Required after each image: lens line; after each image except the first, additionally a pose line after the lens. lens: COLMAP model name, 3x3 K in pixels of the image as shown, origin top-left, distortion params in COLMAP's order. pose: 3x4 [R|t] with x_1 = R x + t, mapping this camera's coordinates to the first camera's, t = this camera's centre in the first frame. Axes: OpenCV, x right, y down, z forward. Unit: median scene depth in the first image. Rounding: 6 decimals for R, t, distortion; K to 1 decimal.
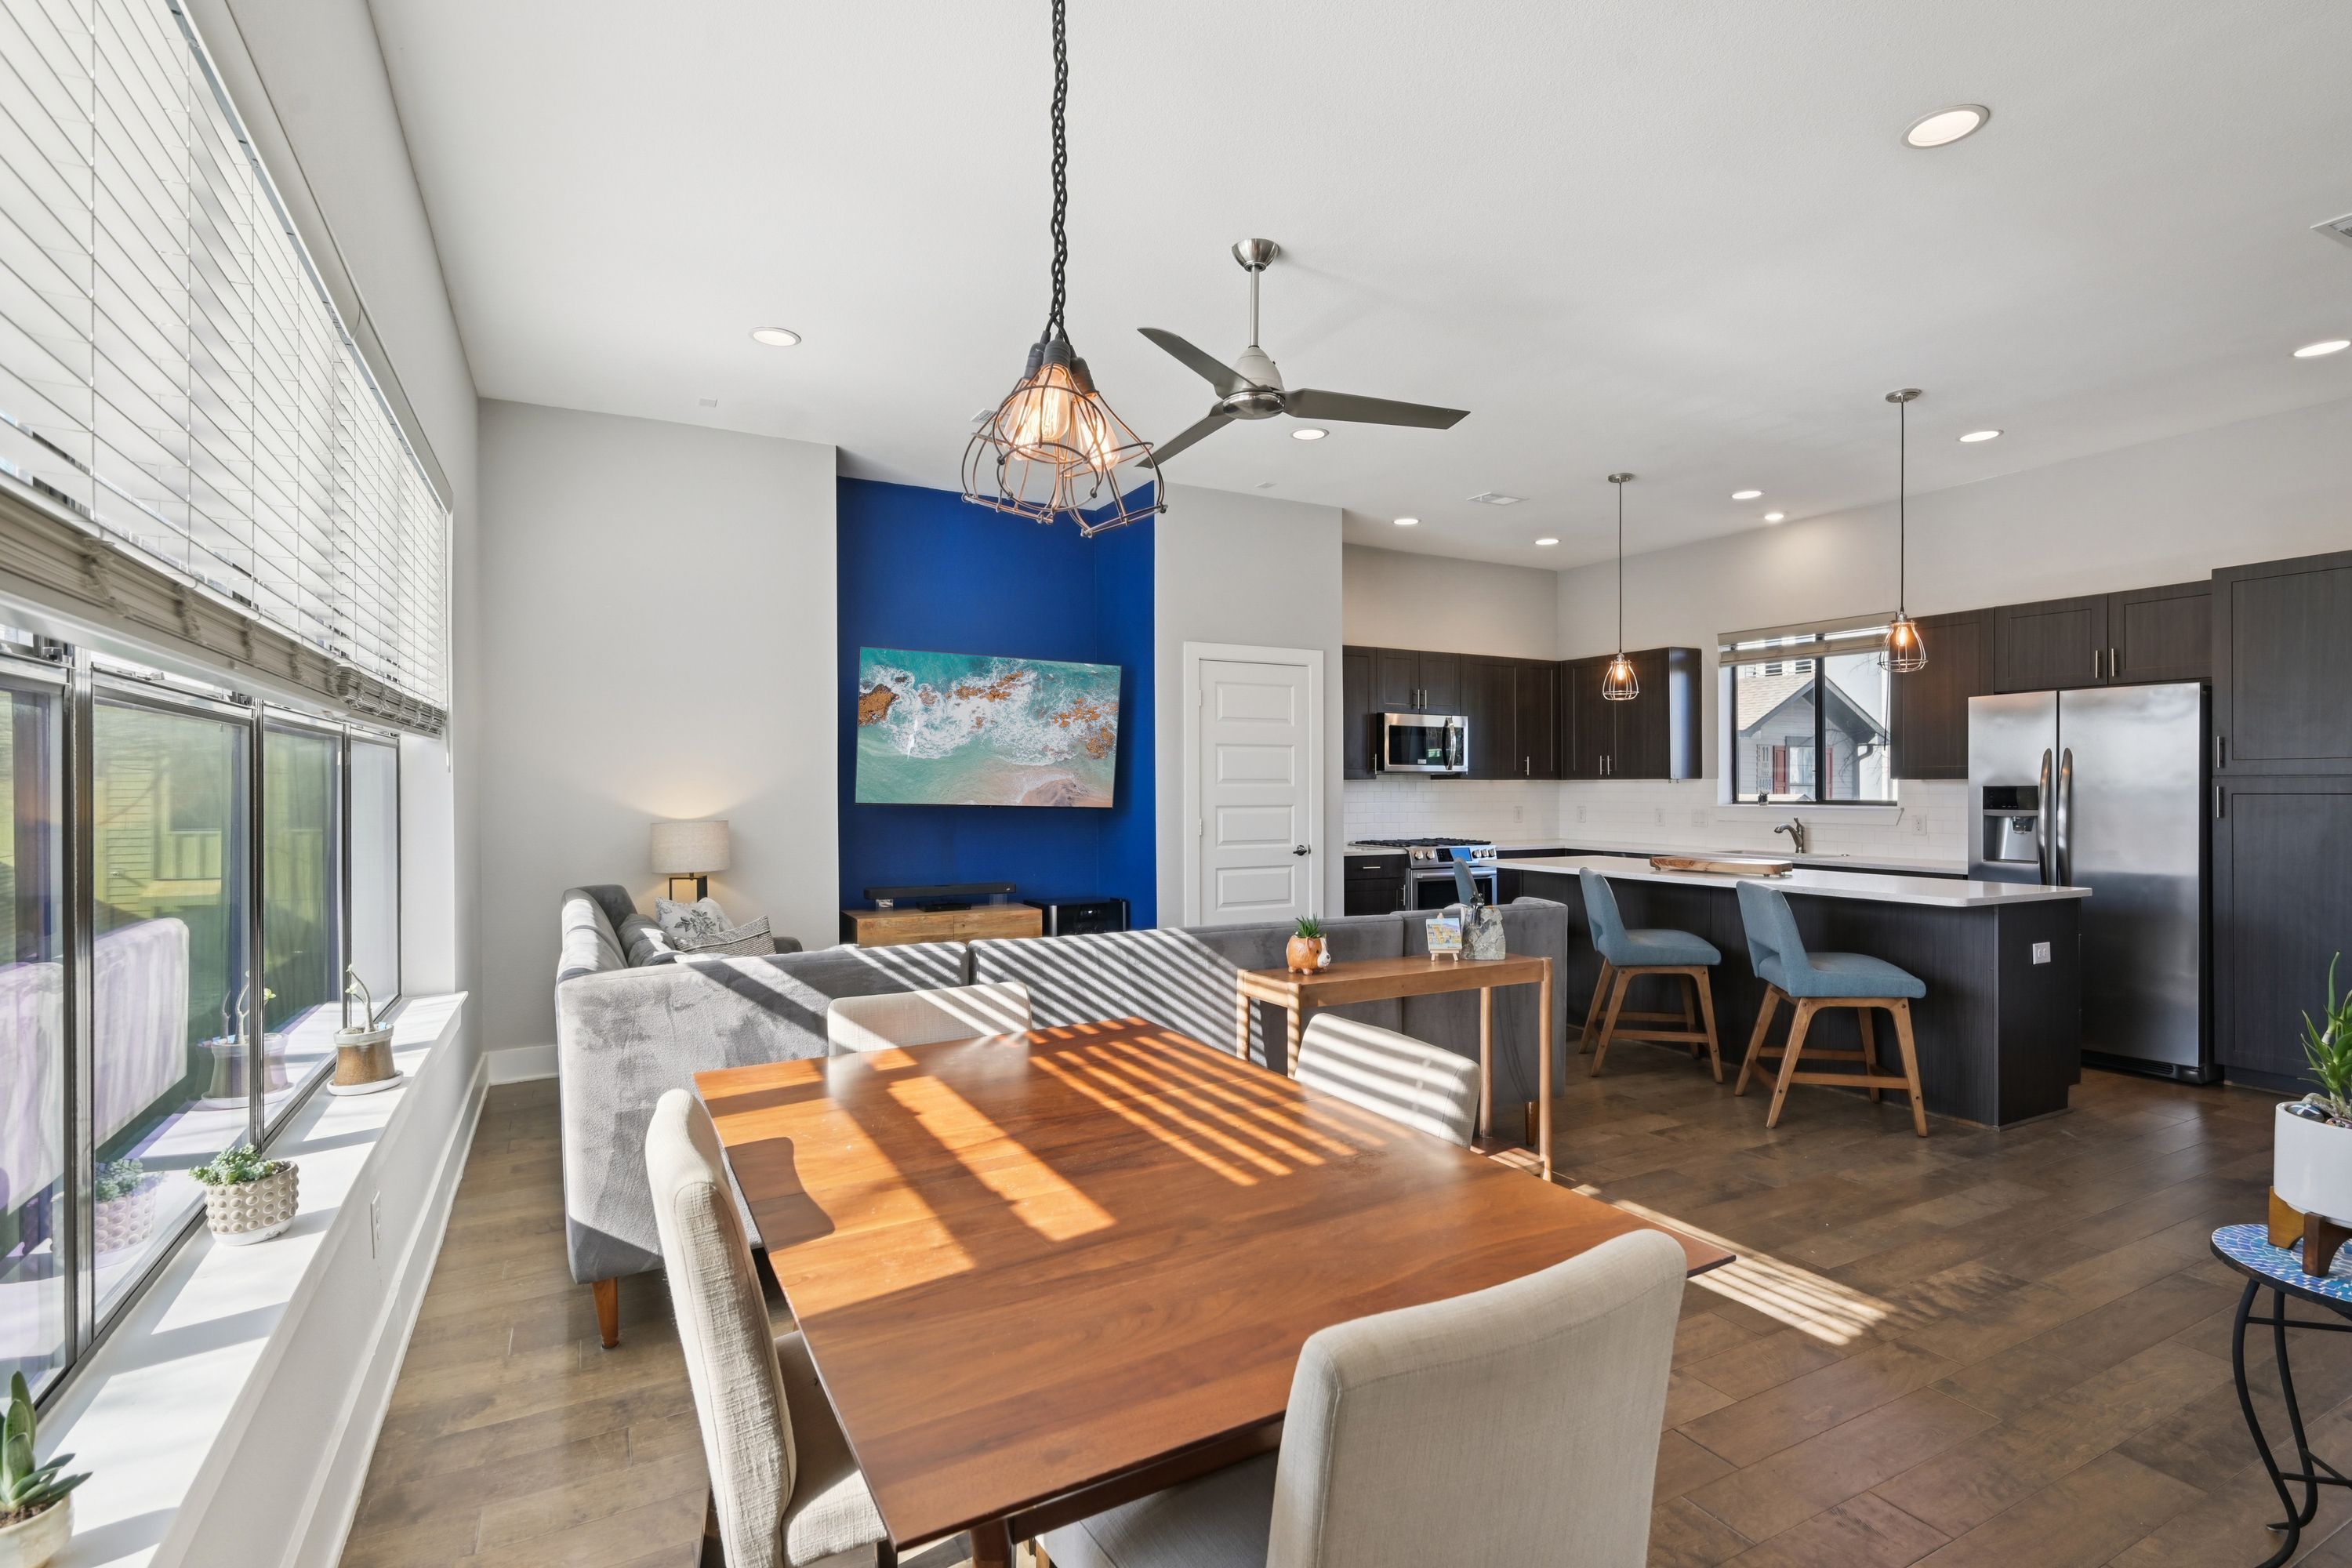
lens RADIAL K [[1094.9, 0, 1183.1], [0, 1094.9, 786.4], [0, 0, 1]] dist [0.001724, -0.000460]
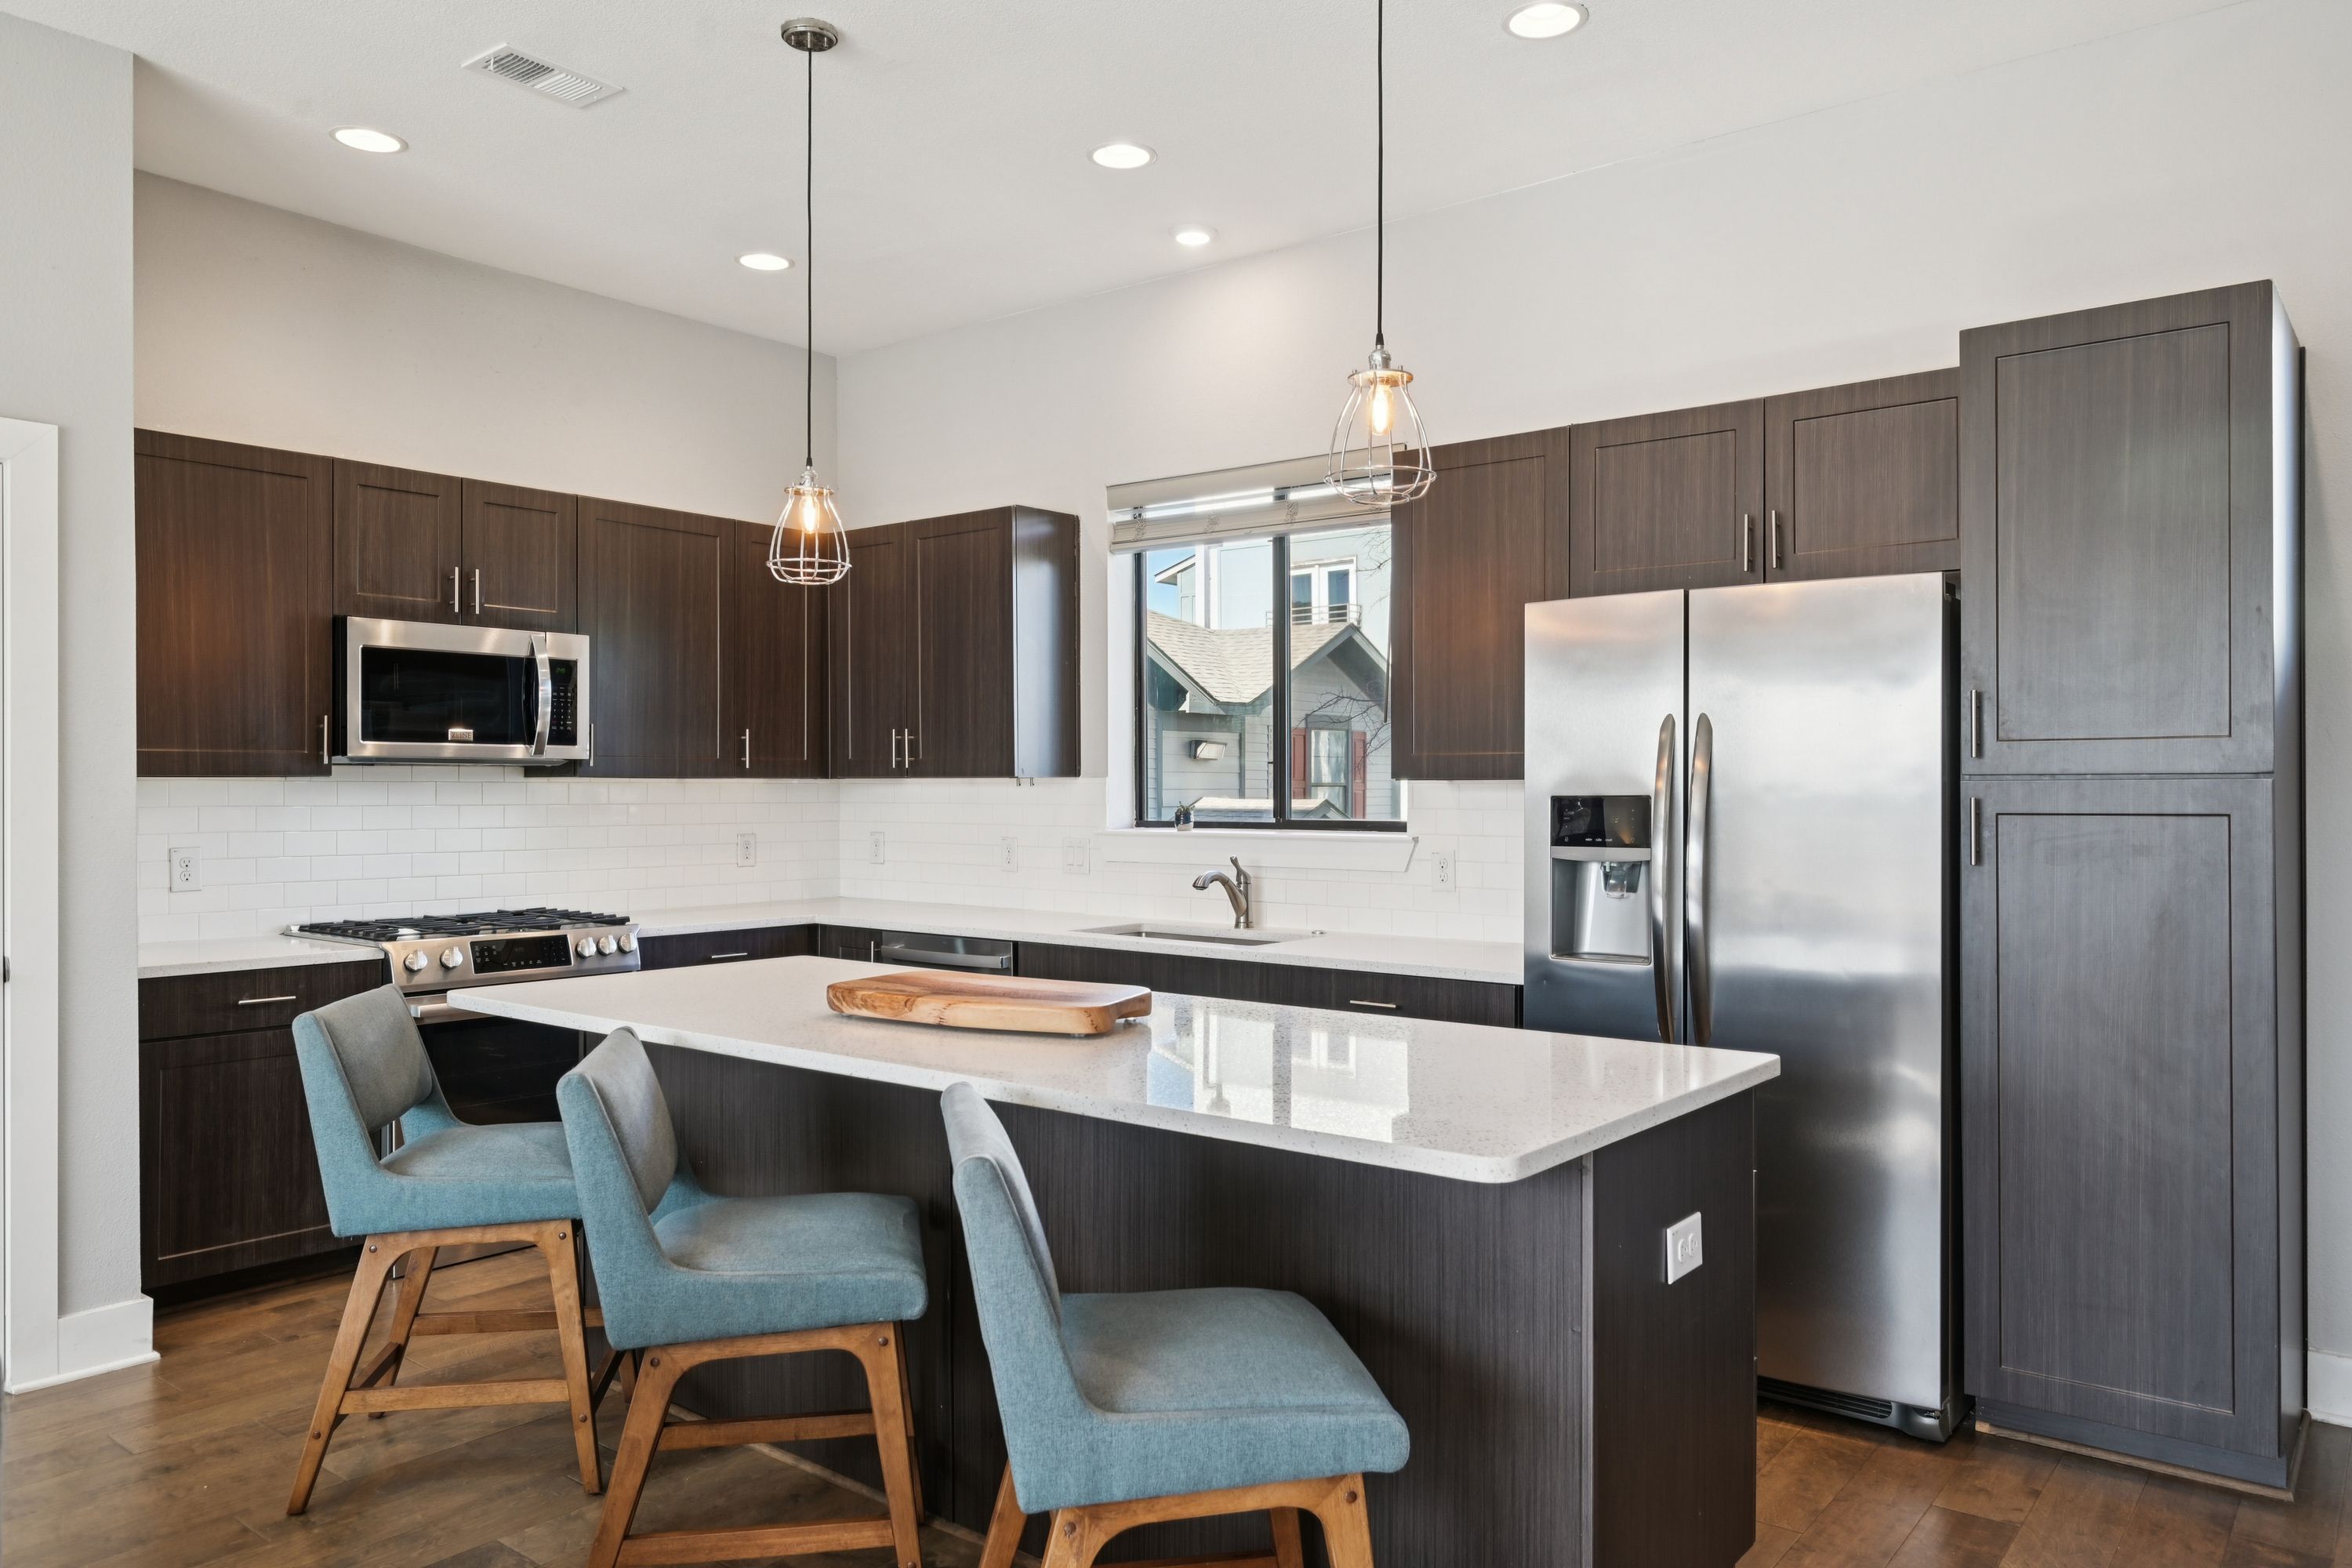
lens RADIAL K [[1586.2, 0, 1176.0], [0, 1586.2, 784.0], [0, 0, 1]] dist [-0.000988, 0.000467]
pose [[0.919650, 0.001580, 0.392737, 0.328077], [-0.001000, 0.999998, -0.001682, -0.003912], [-0.392739, 0.001155, 0.919649, 0.455614]]
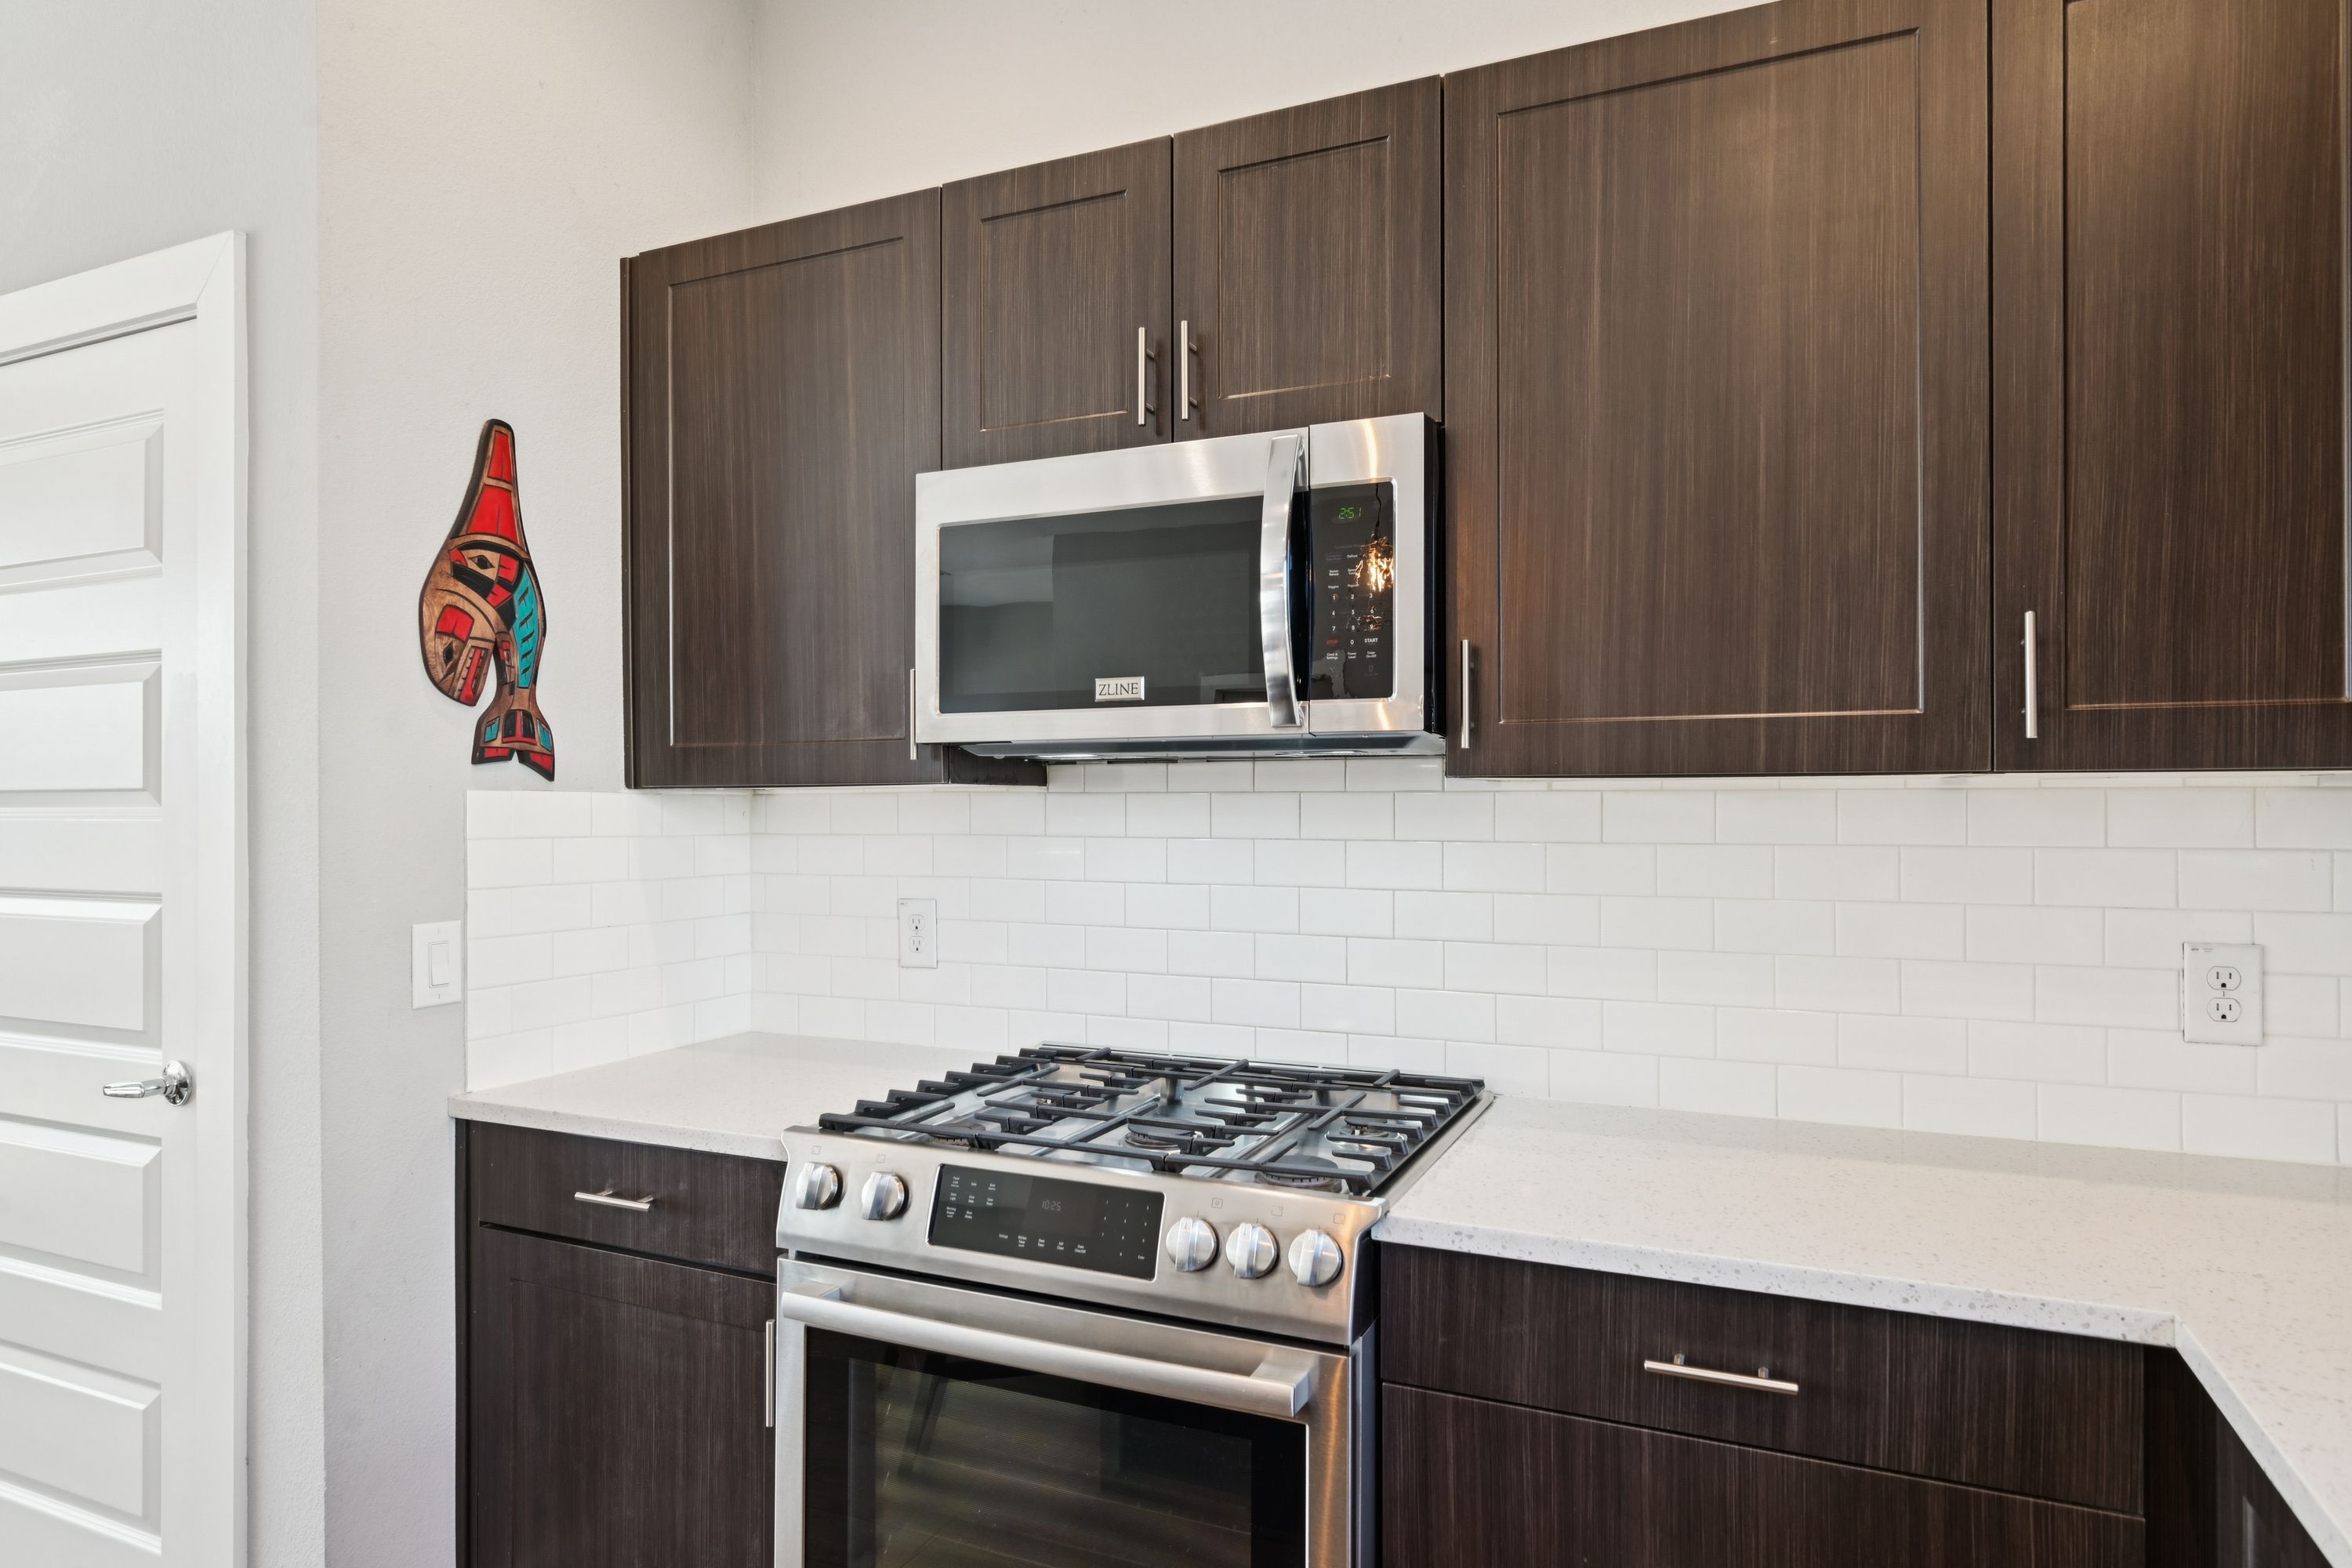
lens RADIAL K [[1389.1, 0, 1176.0], [0, 1389.1, 784.0], [0, 0, 1]] dist [-0.005554, -0.001047]
pose [[0.606018, -0.005127, -0.795434, 0.595834], [0.004618, 0.999985, -0.002928, -0.007464], [0.795438, -0.001899, 0.606033, 1.216348]]
